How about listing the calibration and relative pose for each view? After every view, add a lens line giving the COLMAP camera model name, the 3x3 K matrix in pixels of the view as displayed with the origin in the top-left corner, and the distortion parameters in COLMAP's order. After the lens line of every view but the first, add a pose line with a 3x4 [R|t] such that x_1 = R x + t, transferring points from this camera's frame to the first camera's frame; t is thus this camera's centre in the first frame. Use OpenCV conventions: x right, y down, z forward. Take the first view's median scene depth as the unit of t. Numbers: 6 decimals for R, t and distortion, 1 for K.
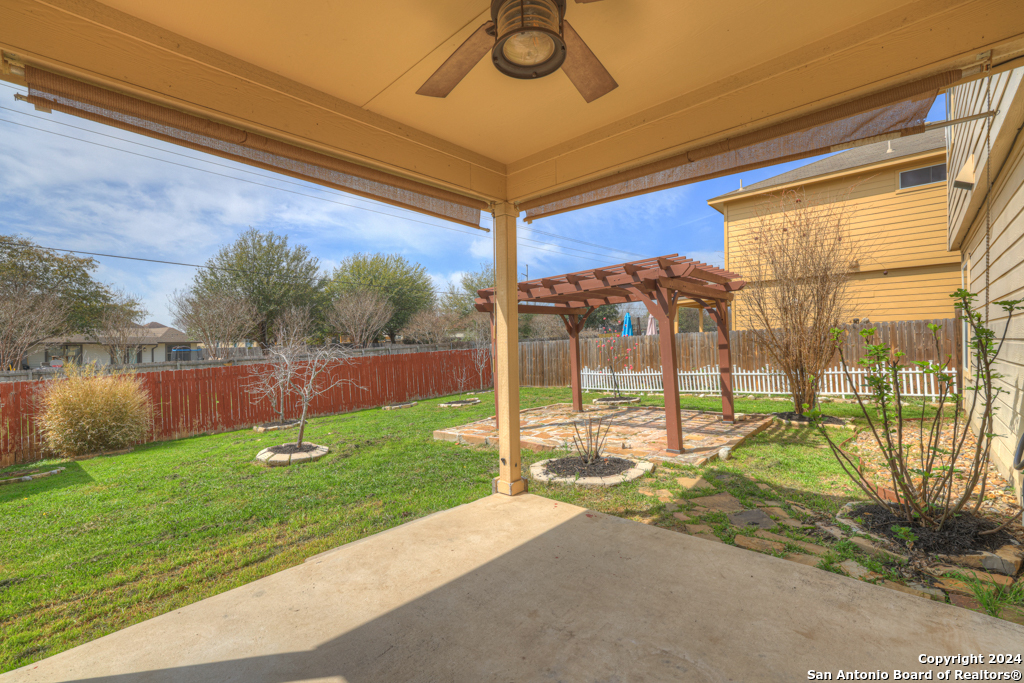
lens RADIAL K [[422.6, 0, 513.6], [0, 422.6, 342.8], [0, 0, 1]] dist [-0.002781, 0.000381]
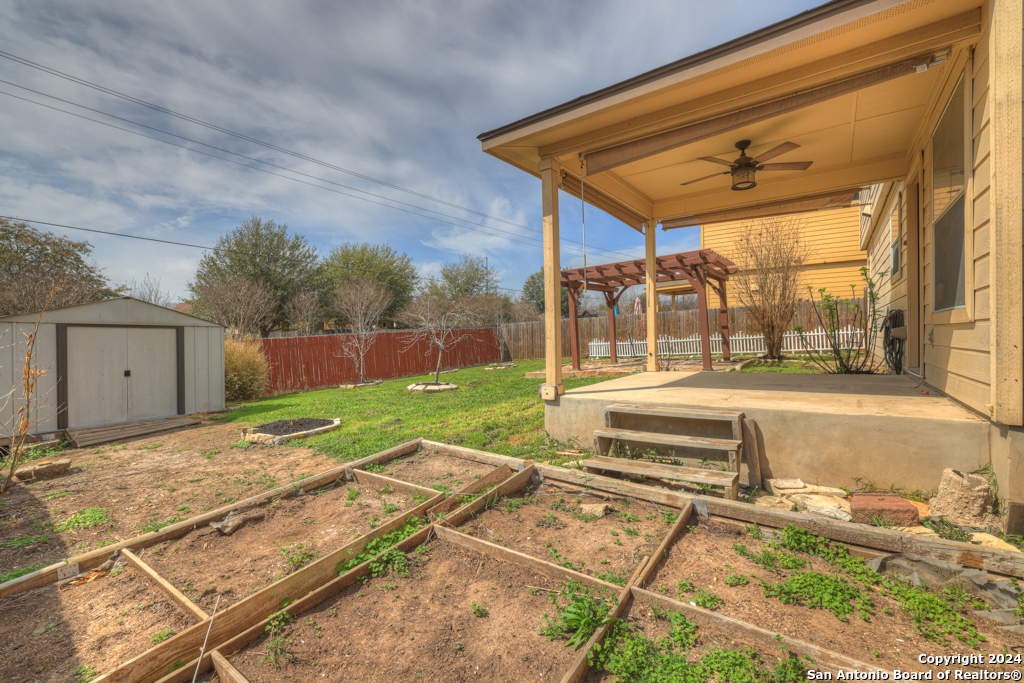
lens RADIAL K [[422.6, 0, 510.8], [0, 422.6, 335.4], [0, 0, 1]] dist [-0.002781, 0.000381]
pose [[0.994061, -0.002046, 0.108806, -0.274916], [0.002230, 0.999996, -0.001568, 0.062069], [-0.108803, 0.001801, 0.994062, -0.267626]]
